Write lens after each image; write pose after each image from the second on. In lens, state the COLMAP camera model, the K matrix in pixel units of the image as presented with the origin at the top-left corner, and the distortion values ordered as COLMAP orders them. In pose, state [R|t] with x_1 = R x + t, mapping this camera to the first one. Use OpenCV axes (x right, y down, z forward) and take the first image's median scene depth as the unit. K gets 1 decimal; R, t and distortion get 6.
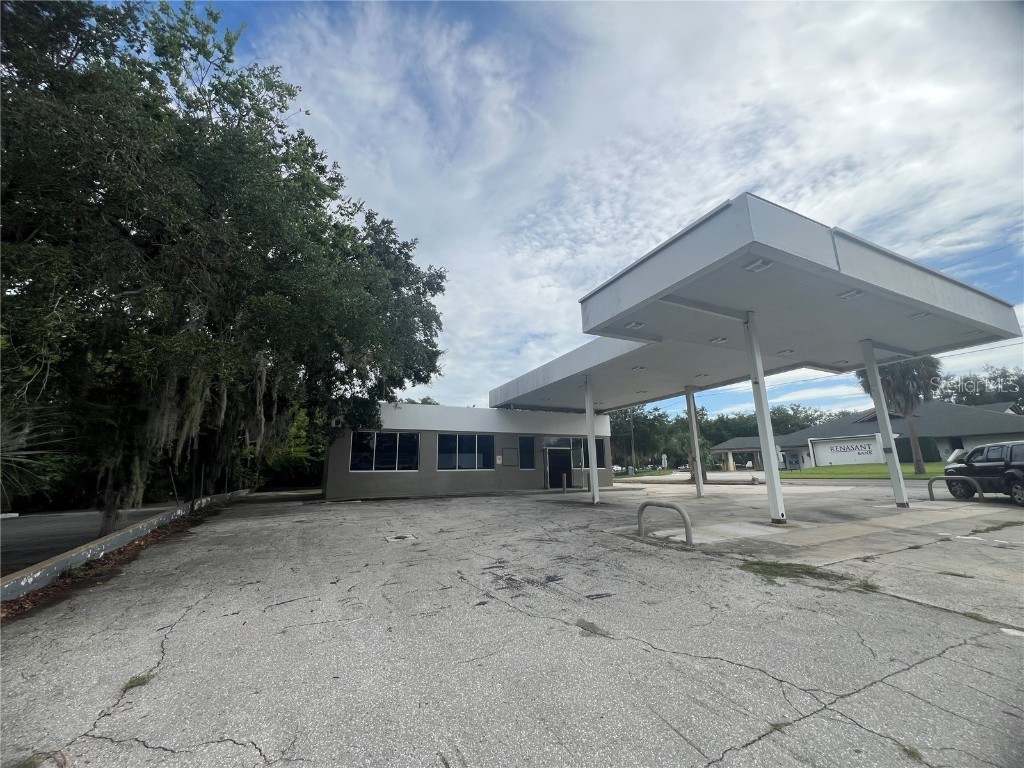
lens RADIAL K [[415.3, 0, 510.3], [0, 415.3, 385.7], [0, 0, 1]] dist [0.000870, 0.000445]
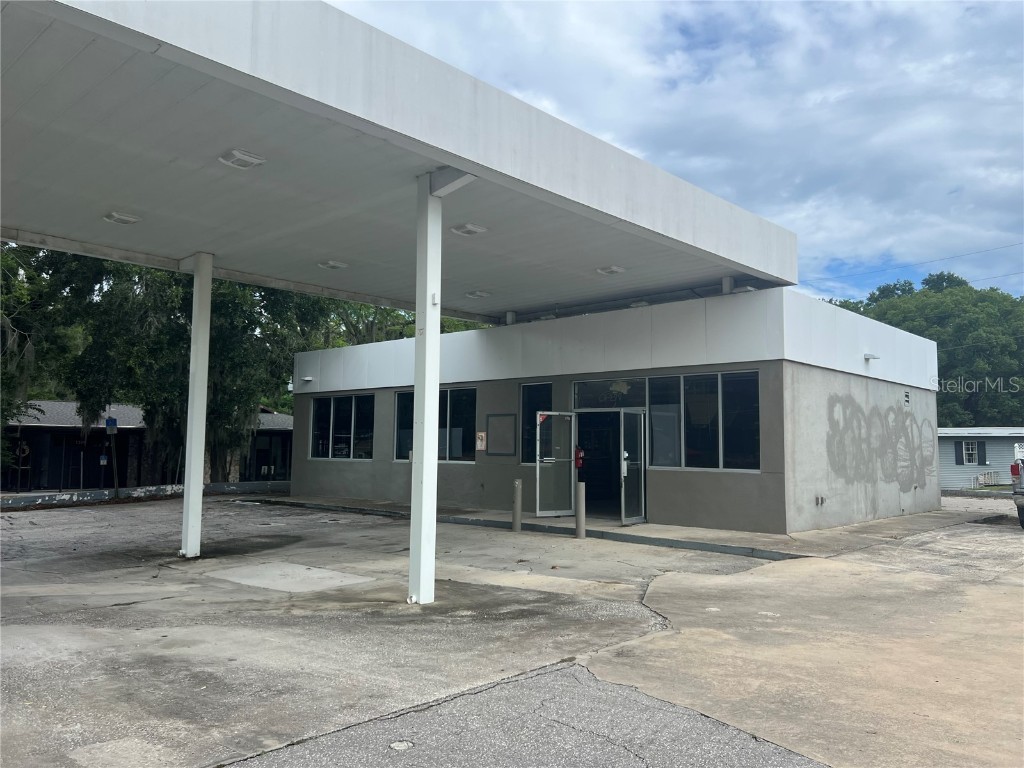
lens RADIAL K [[780.6, 0, 514.6], [0, 780.6, 387.8], [0, 0, 1]] dist [0.054693, -0.057453]
pose [[0.365343, -0.058381, -0.929041, 0.317948], [0.184250, 0.982821, 0.010696, 0.048220], [0.912456, -0.175083, 0.369823, 0.296771]]
